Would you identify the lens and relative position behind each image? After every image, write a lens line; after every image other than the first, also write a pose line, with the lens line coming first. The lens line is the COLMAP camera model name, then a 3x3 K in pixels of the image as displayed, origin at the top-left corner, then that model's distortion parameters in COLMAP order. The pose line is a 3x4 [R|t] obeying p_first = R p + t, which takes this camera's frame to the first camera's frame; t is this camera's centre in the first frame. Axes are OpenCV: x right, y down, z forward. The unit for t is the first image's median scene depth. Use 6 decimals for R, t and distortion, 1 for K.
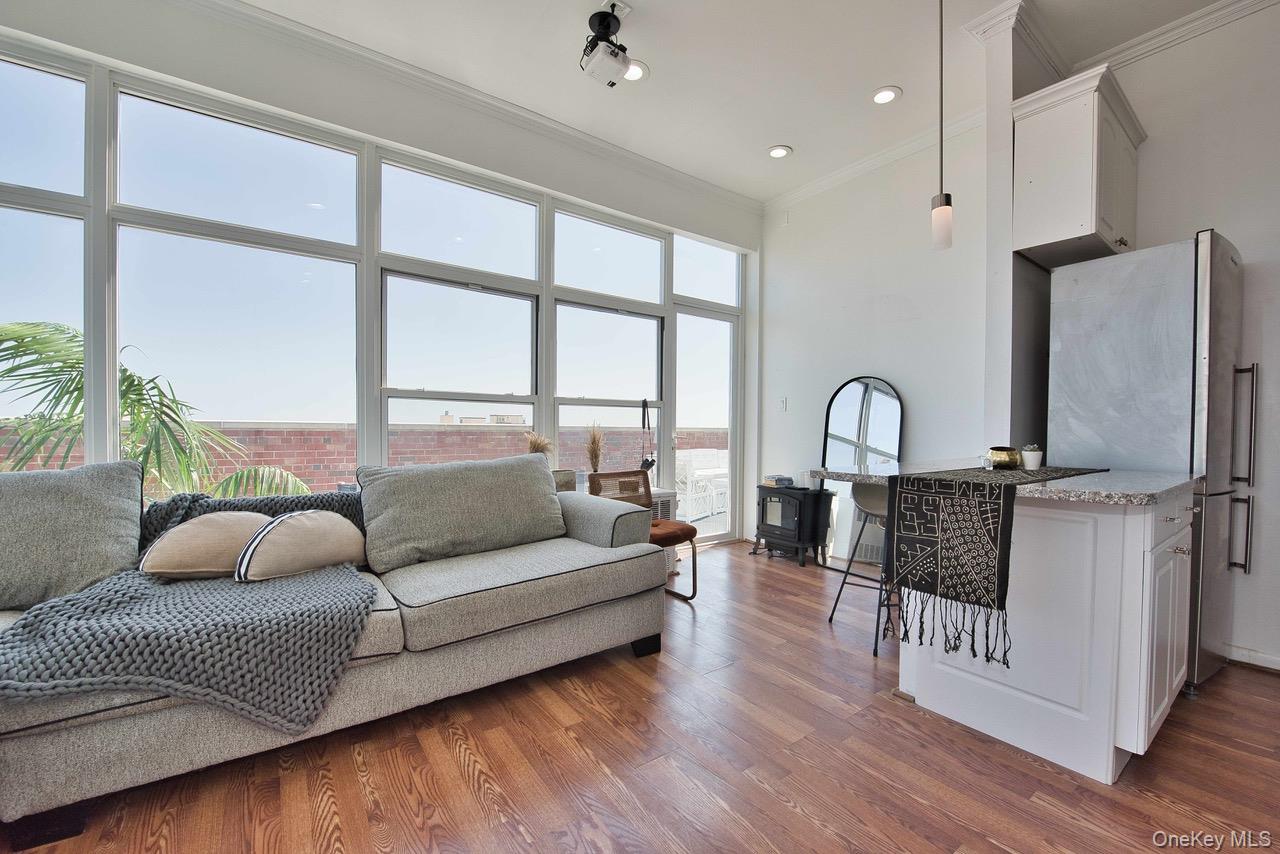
lens RADIAL K [[517.0, 0, 655.2], [0, 517.0, 438.5], [0, 0, 1]] dist [-0.012786, -0.002825]
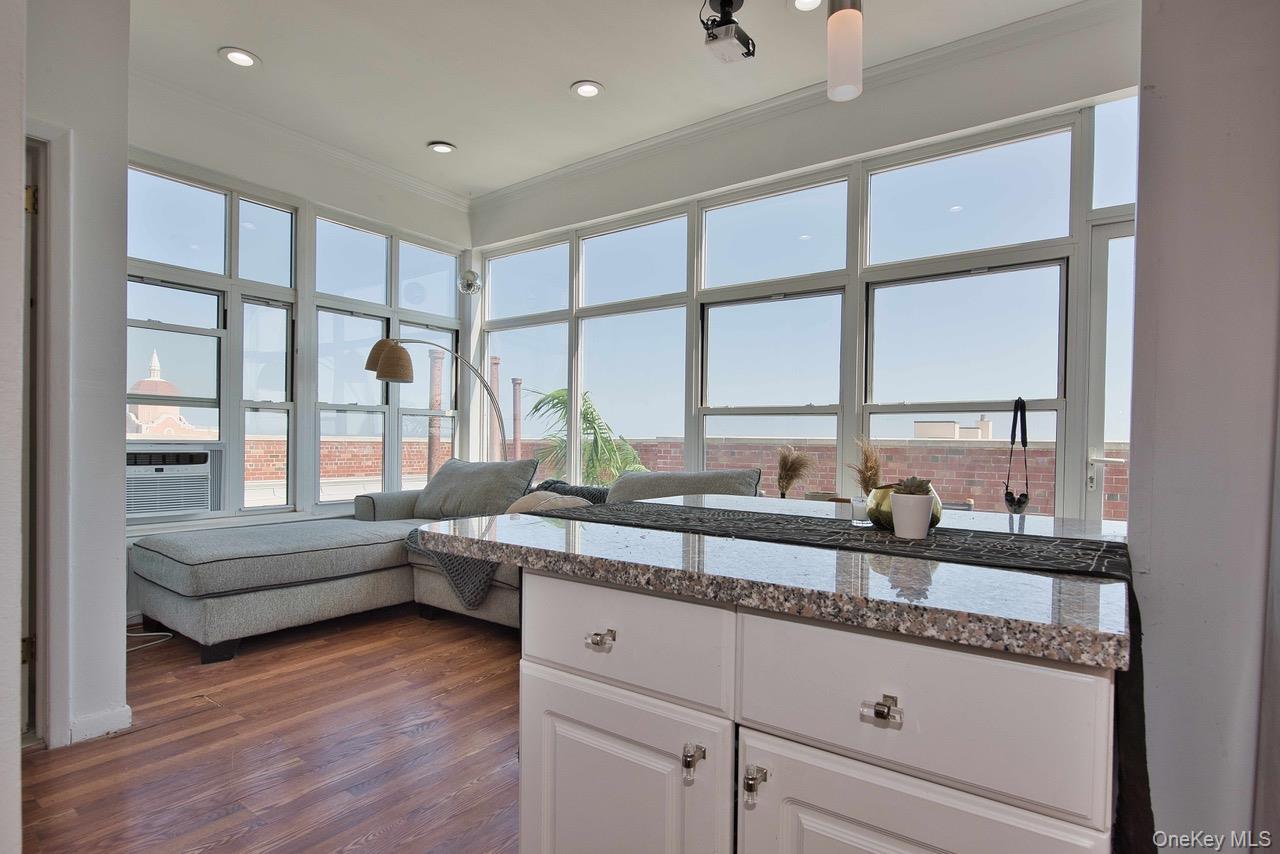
lens RADIAL K [[649.0, 0, 644.5], [0, 649.0, 448.2], [0, 0, 1]] dist [-0.001839, -0.000094]
pose [[0.293941, 0.008102, -0.955789, 1.101981], [-0.028067, 0.999606, -0.000158, -0.003245], [0.955411, 0.026873, 0.294053, 0.602952]]
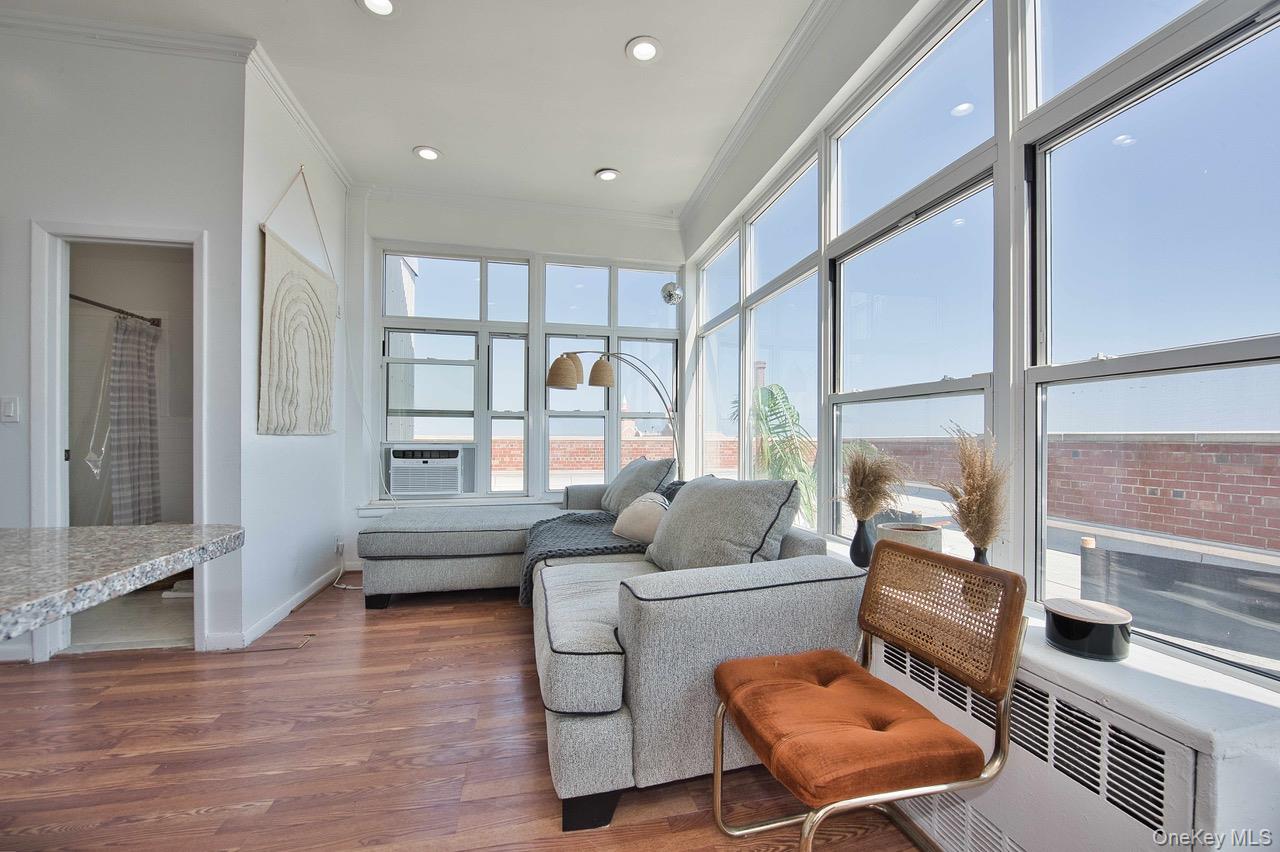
lens RADIAL K [[517.0, 0, 655.2], [0, 517.0, 437.5], [0, 0, 1]] dist [-0.012786, -0.002825]
pose [[-0.402179, -0.006269, -0.915539, 0.536691], [-0.022504, 0.999742, 0.003040, -0.027547], [0.915284, 0.021826, -0.402217, 1.438607]]
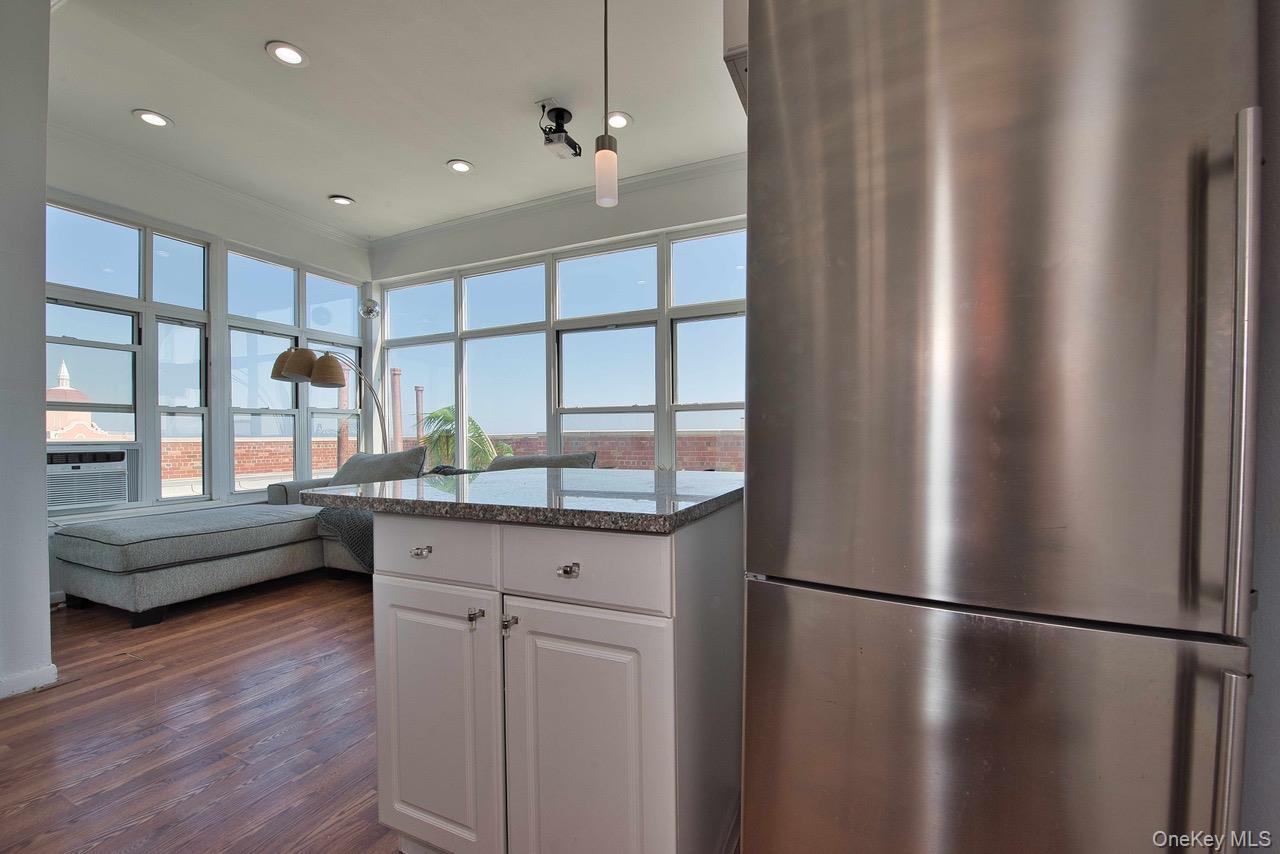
lens RADIAL K [[515.0, 0, 648.4], [0, 515.0, 437.8], [0, 0, 1]] dist [-0.014683, -0.000866]
pose [[0.488383, -0.007019, -0.872601, 1.258797], [-0.004467, 0.999934, -0.010543, 0.007984], [0.872618, 0.009047, 0.488320, 0.645749]]
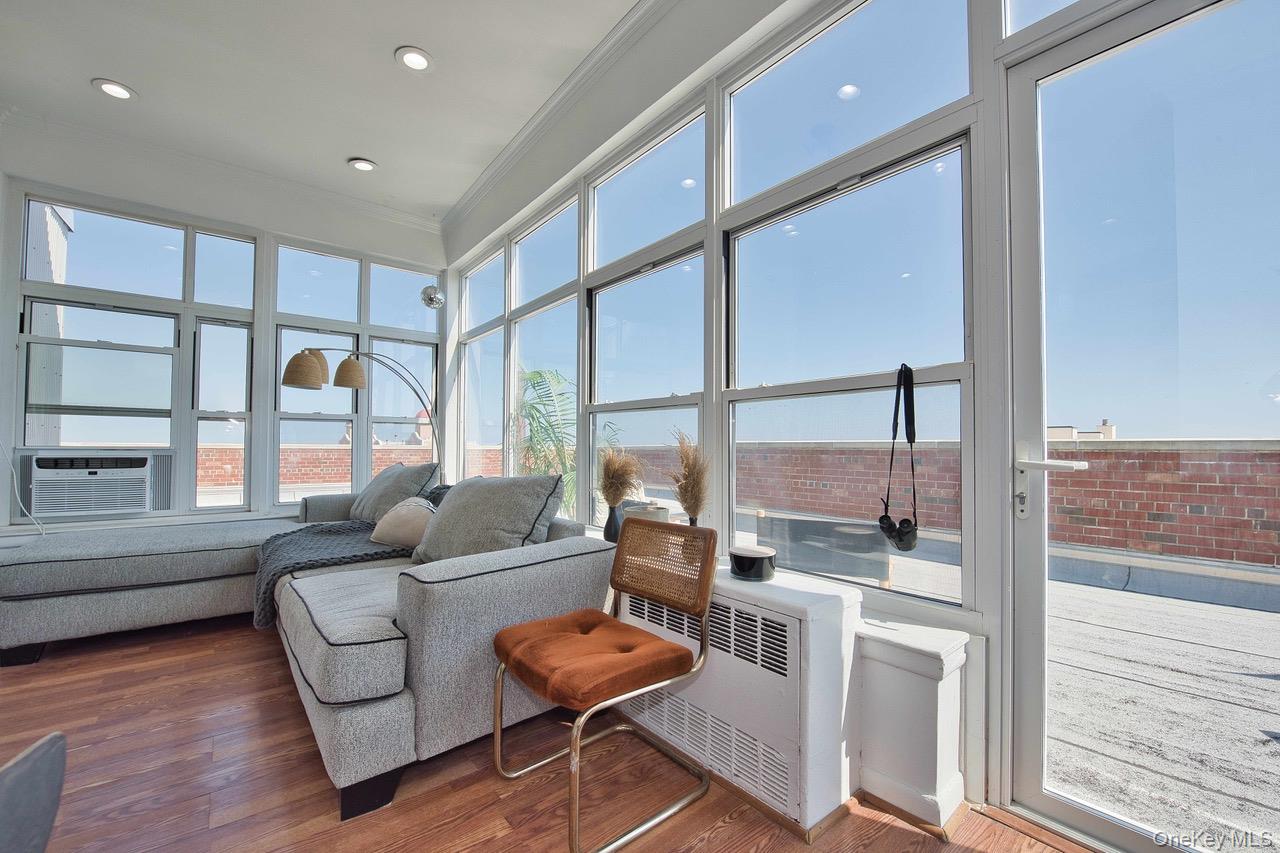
lens RADIAL K [[511.8, 0, 654.5], [0, 511.8, 439.1], [0, 0, 1]] dist [-0.014787, -0.002238]
pose [[0.051183, -0.022088, -0.998445, 0.659769], [-0.021746, 0.999494, -0.023226, -0.011816], [0.998452, 0.022901, 0.050677, 1.440565]]
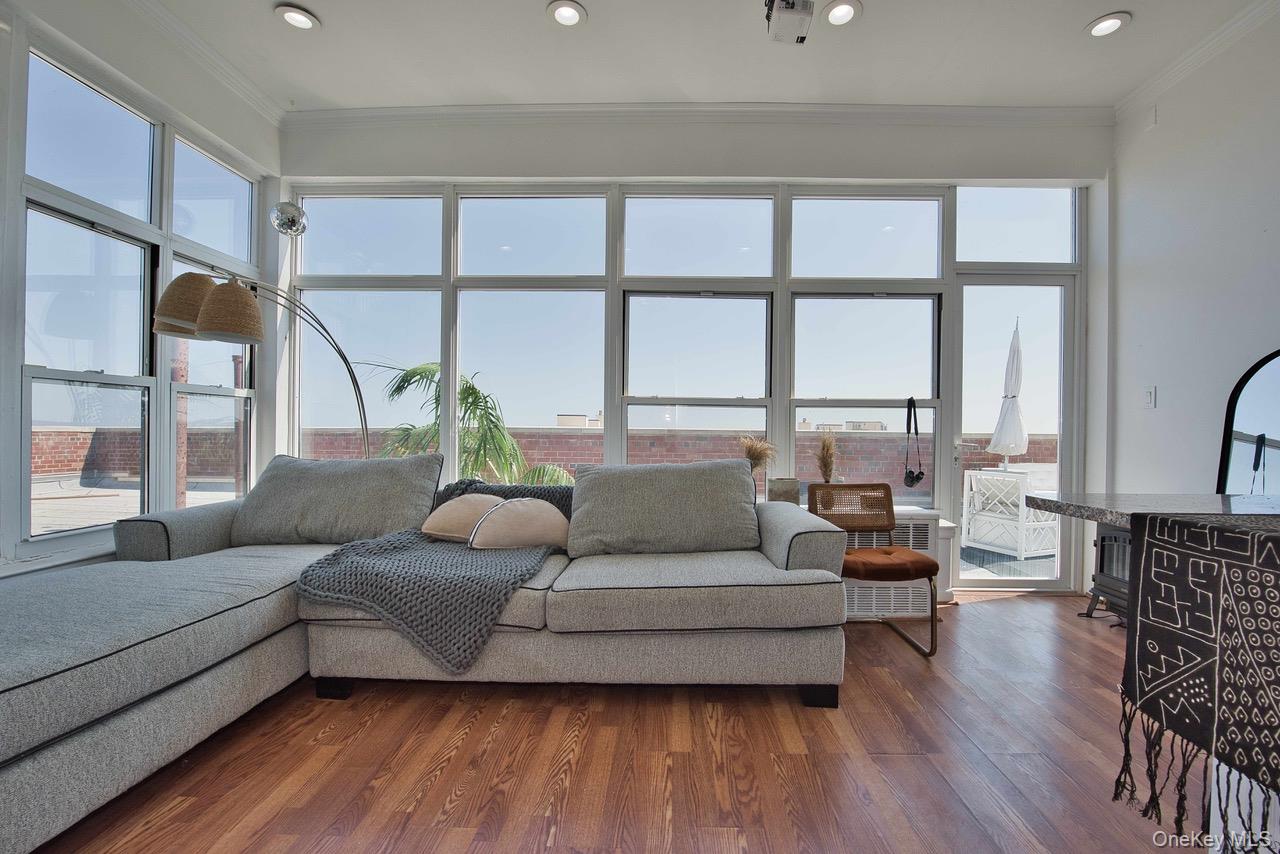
lens RADIAL K [[526.7, 0, 658.6], [0, 526.7, 433.8], [0, 0, 1]] dist [-0.011723, -0.002835]
pose [[0.787844, 0.002212, -0.615871, 0.321284], [-0.016148, 0.999724, -0.017067, 0.003177], [0.615663, 0.023391, 0.787662, 0.187764]]
